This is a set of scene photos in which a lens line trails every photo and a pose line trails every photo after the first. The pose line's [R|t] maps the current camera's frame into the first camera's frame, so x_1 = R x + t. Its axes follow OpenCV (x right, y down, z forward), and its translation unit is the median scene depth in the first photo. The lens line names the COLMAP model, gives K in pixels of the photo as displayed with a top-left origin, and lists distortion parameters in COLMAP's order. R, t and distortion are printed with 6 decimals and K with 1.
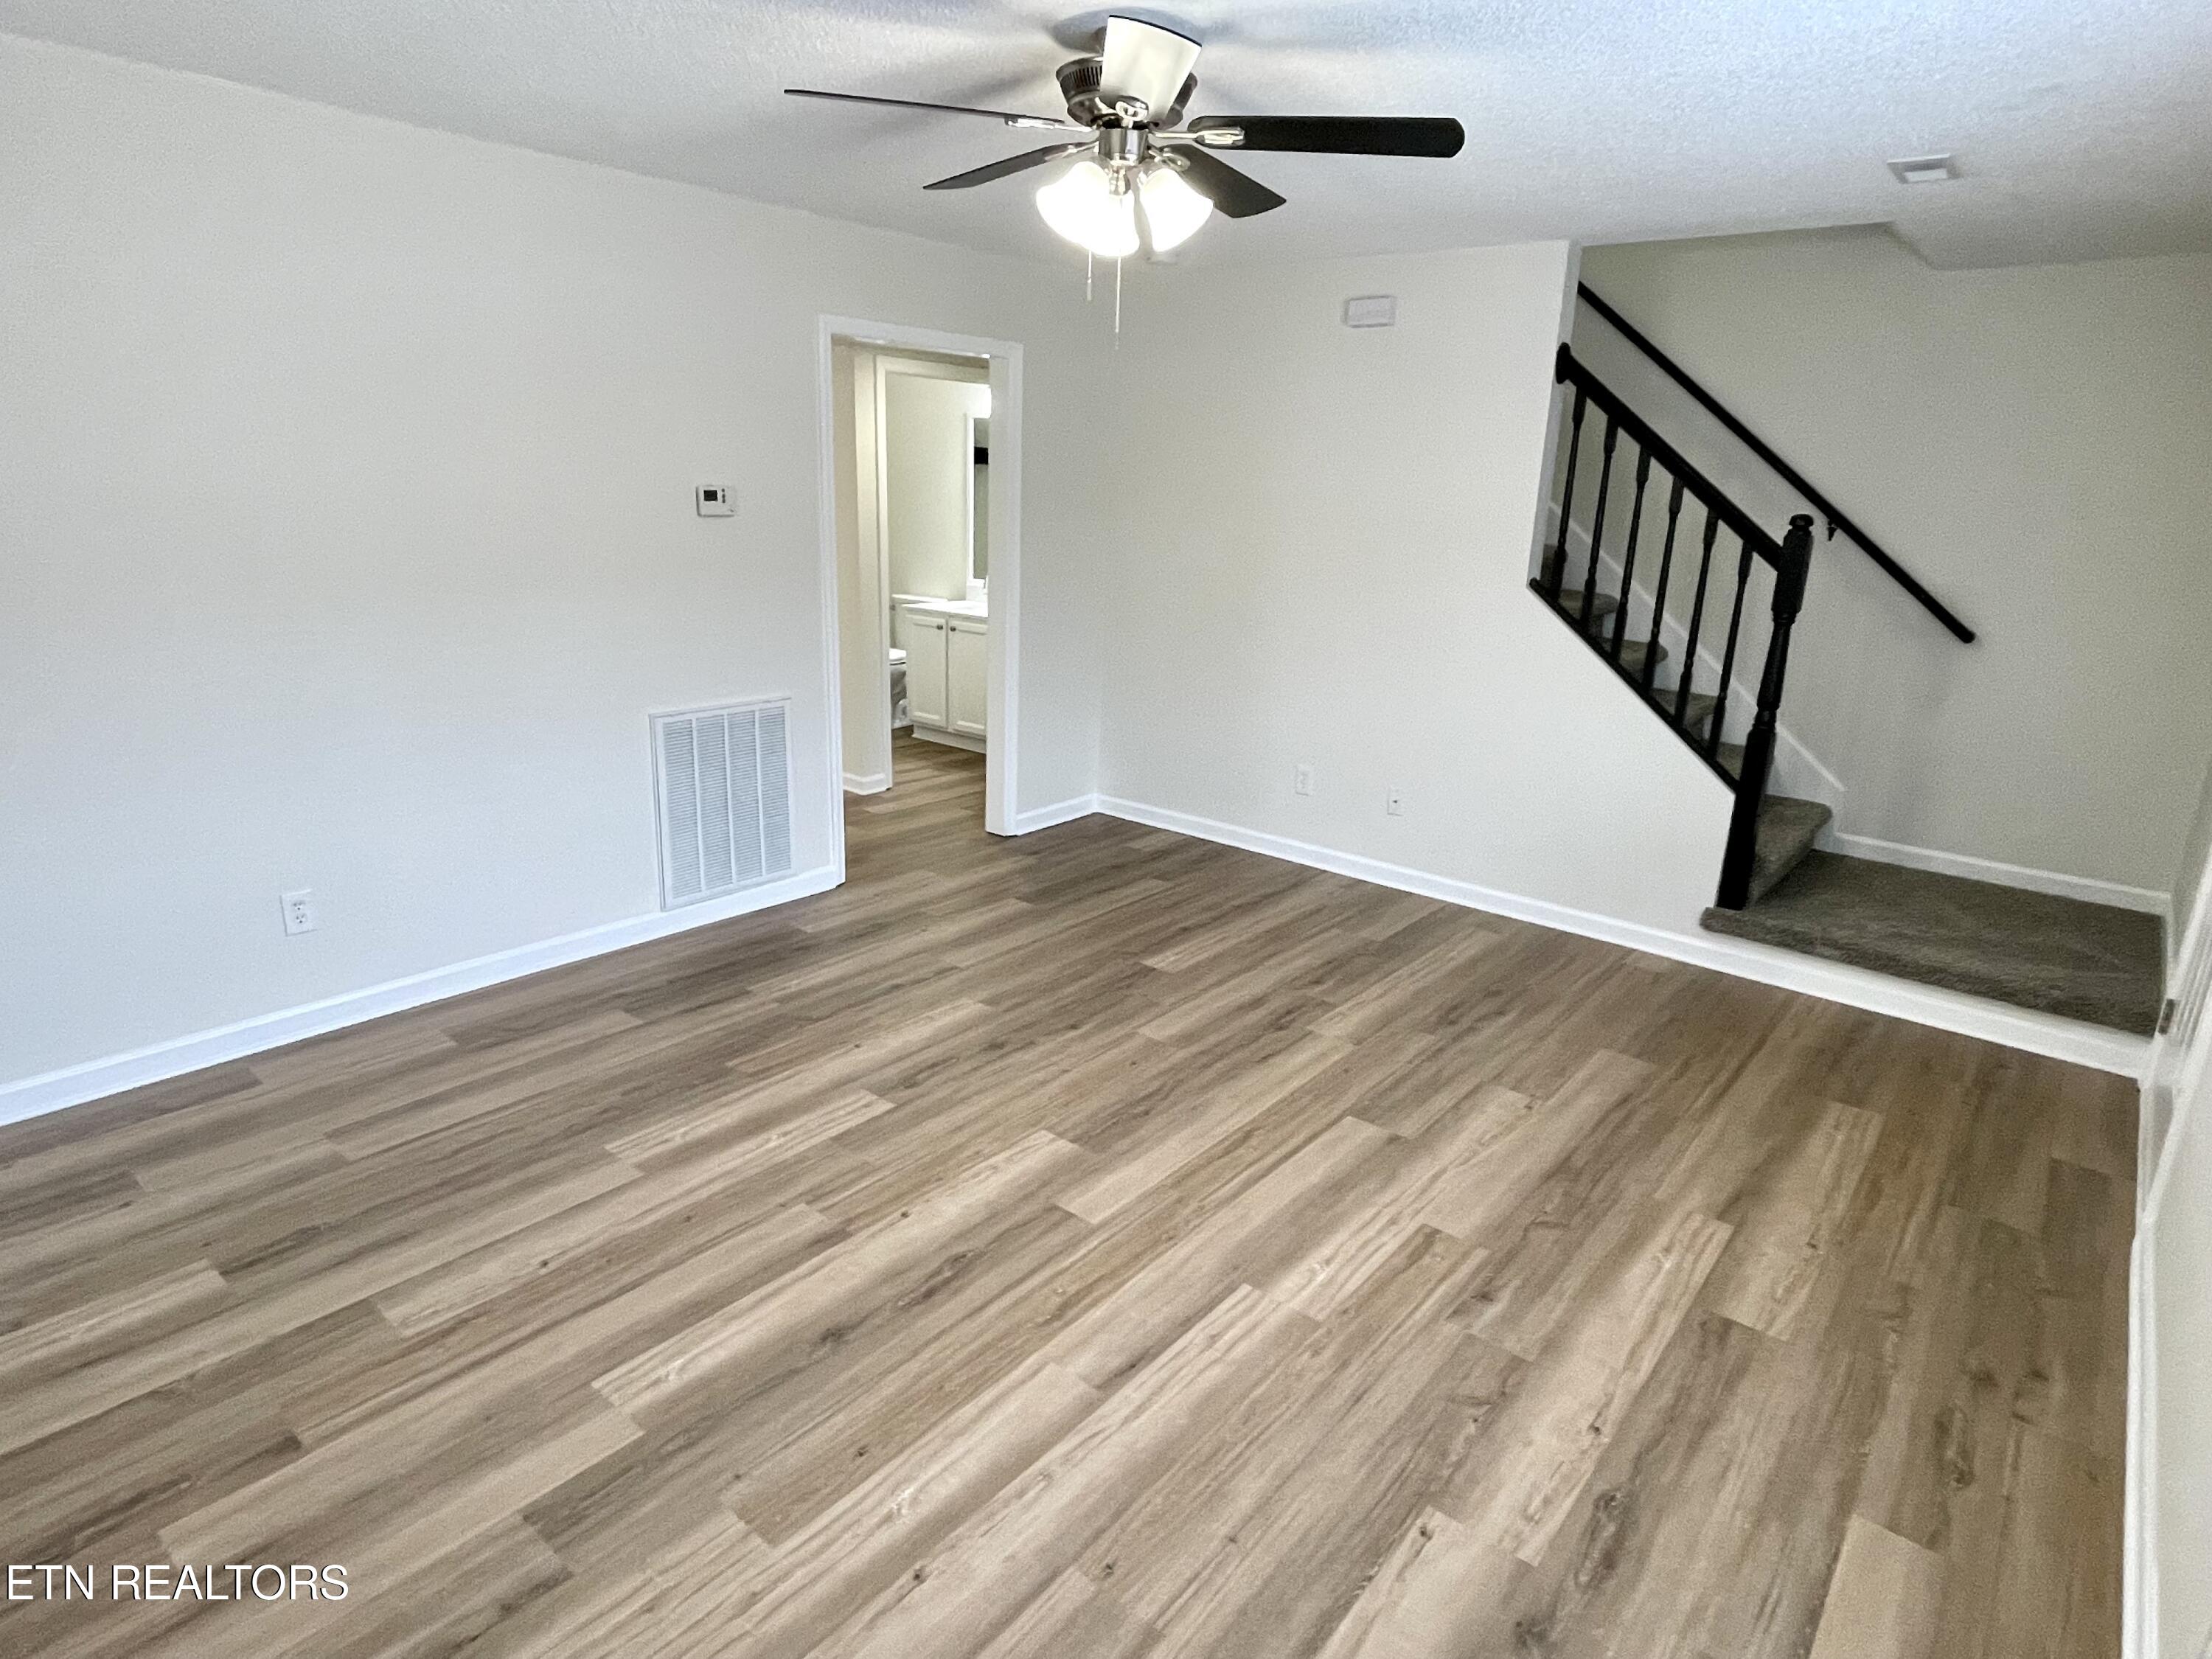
lens RADIAL K [[1226.5, 0, 1106.0], [0, 1226.5, 829.5], [0, 0, 1]] dist [0.004157, -0.008382]
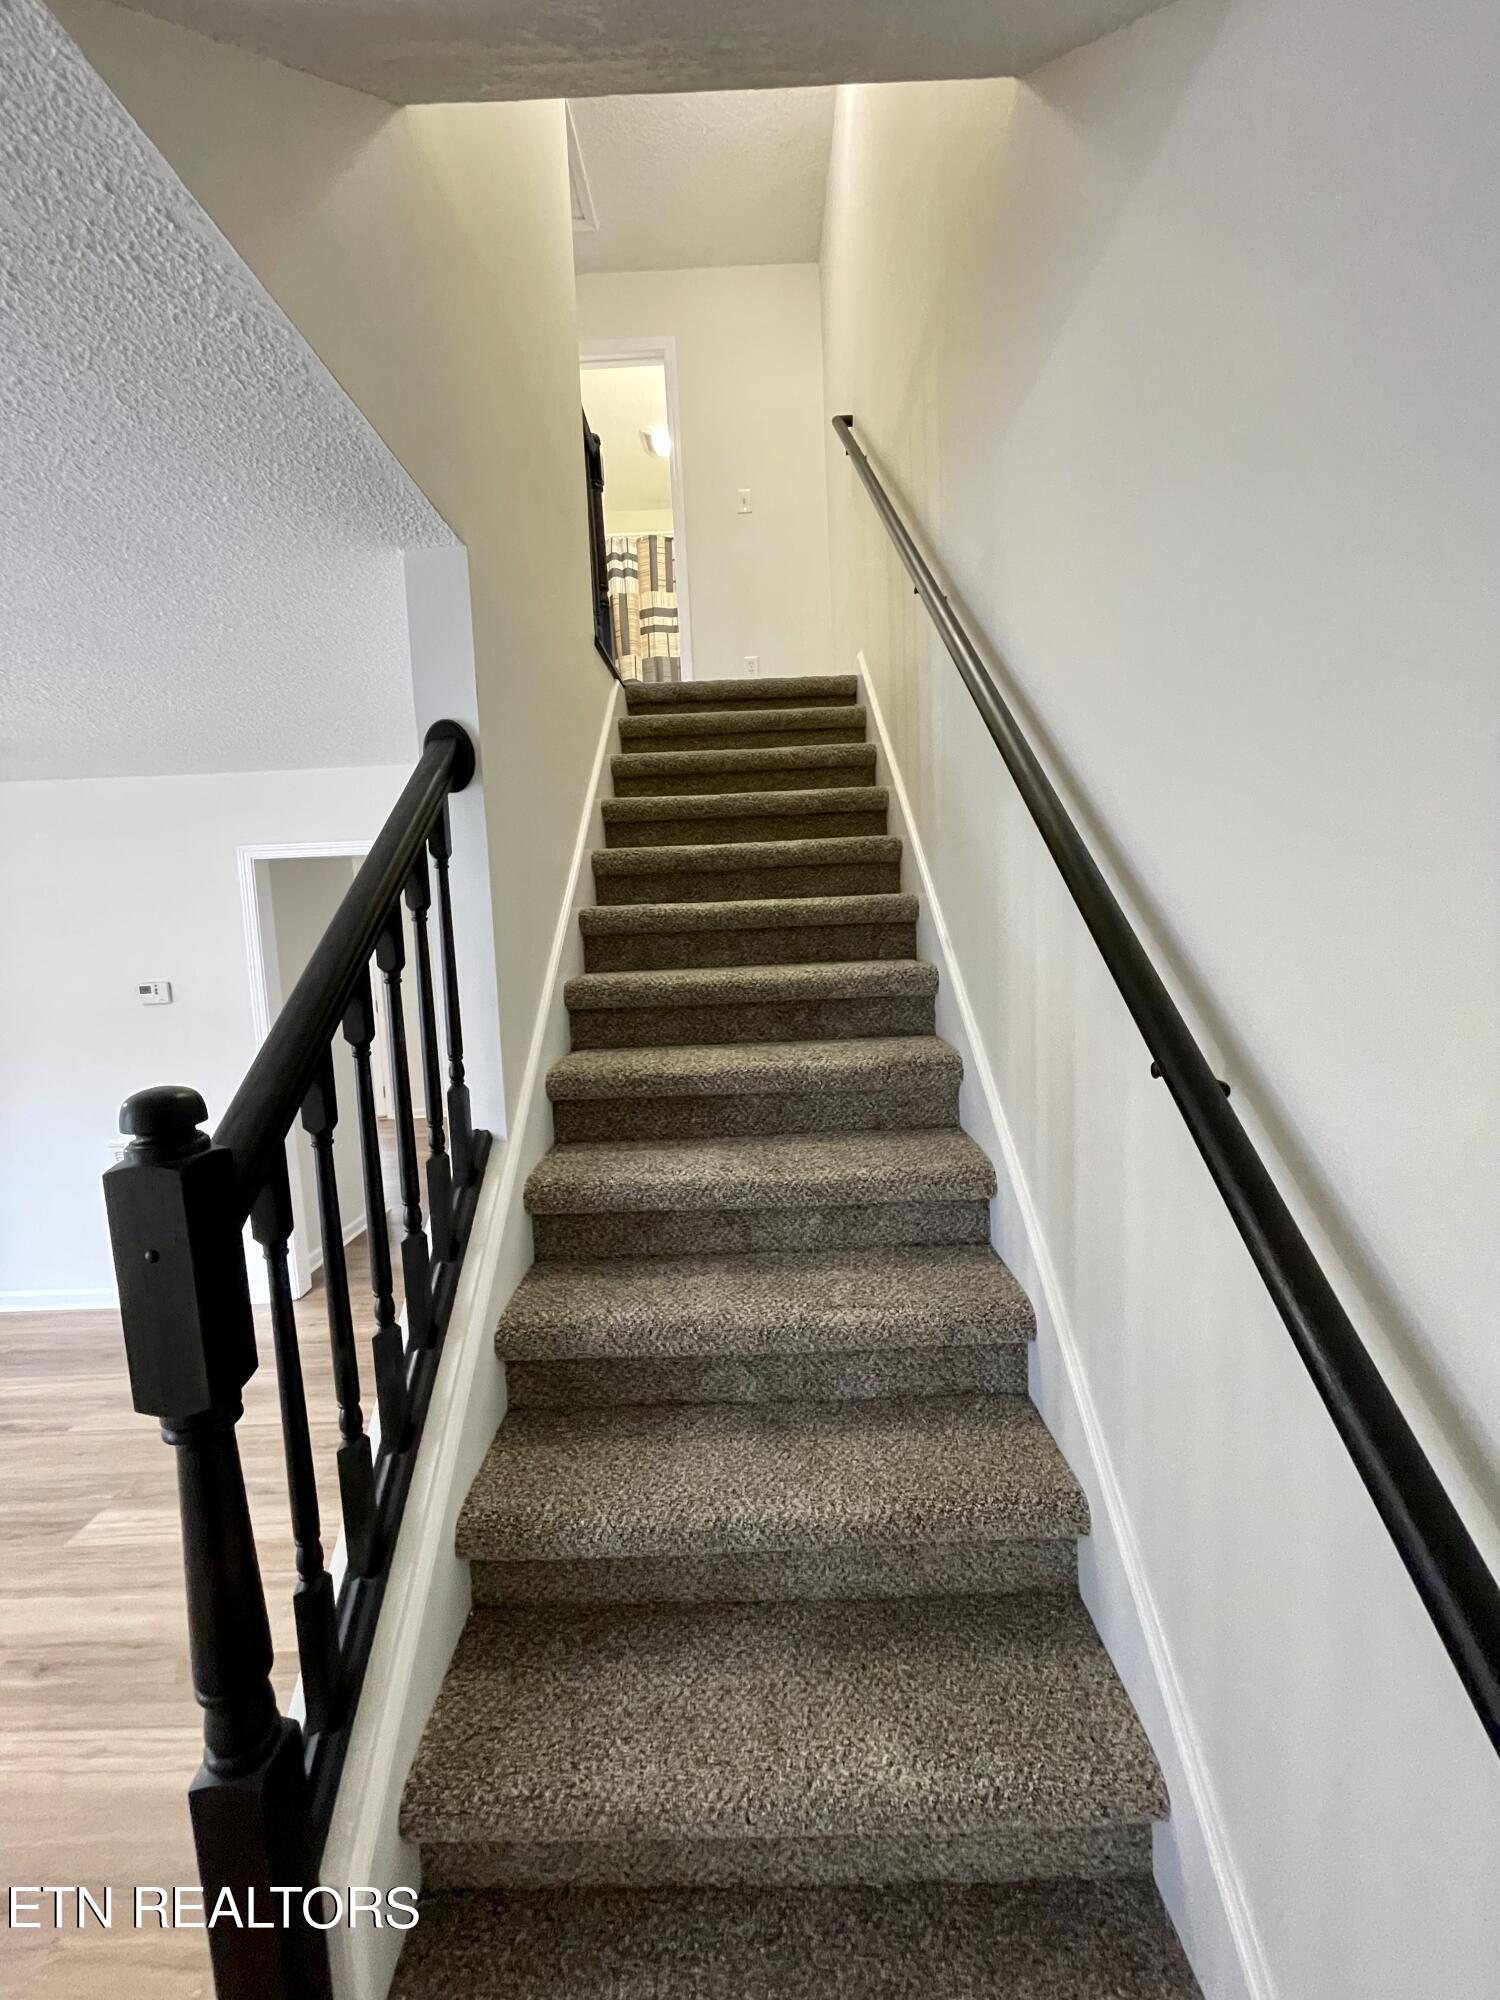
lens RADIAL K [[810.5, 0, 750.0], [0, 810.5, 1000.0], [0, 0, 1]] dist [-0.001496, 0.000212]
pose [[0.631967, 0.024040, -0.774622, 0.970854], [-0.157531, 0.982637, -0.098025, -0.342021], [0.758816, 0.183975, 0.624781, 1.166759]]
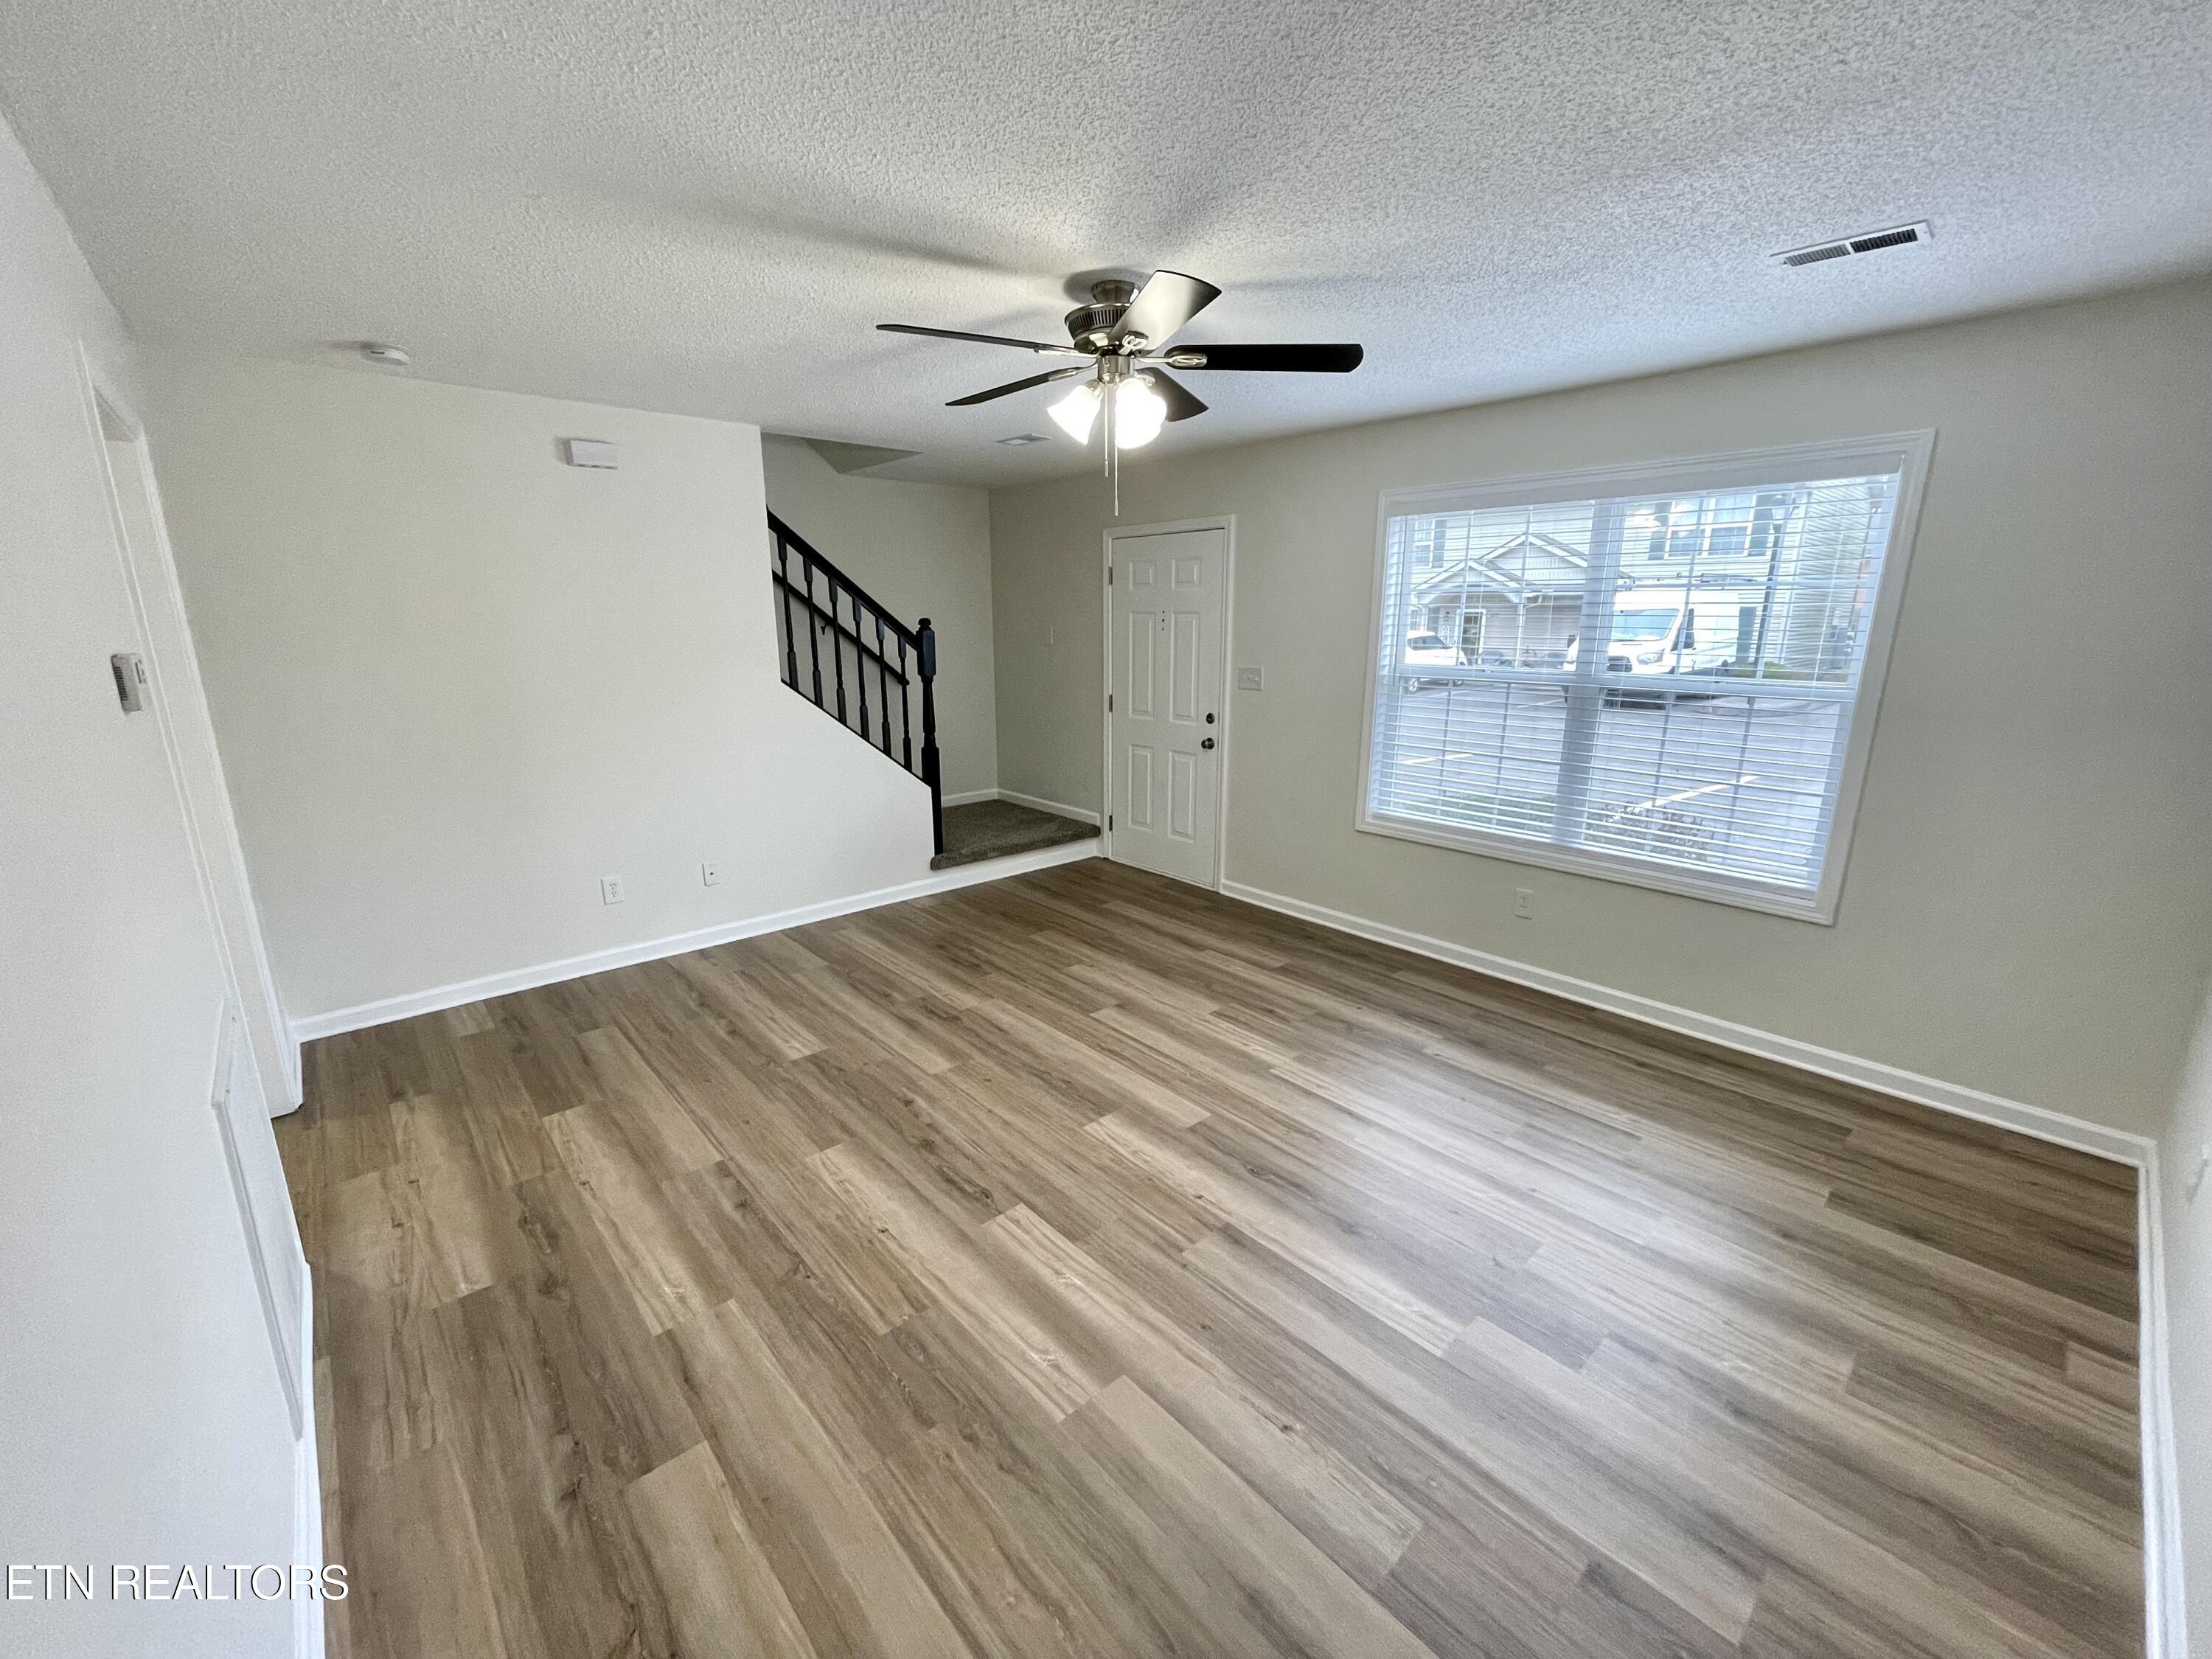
lens RADIAL K [[896.4, 0, 1106.0], [0, 896.4, 829.5], [0, 0, 1]] dist [-0.001496, 0.000212]
pose [[0.148168, -0.267356, 0.952138, -0.785551], [0.283812, 0.933763, 0.218031, -0.216242], [-0.947363, 0.237923, 0.214232, 0.668541]]
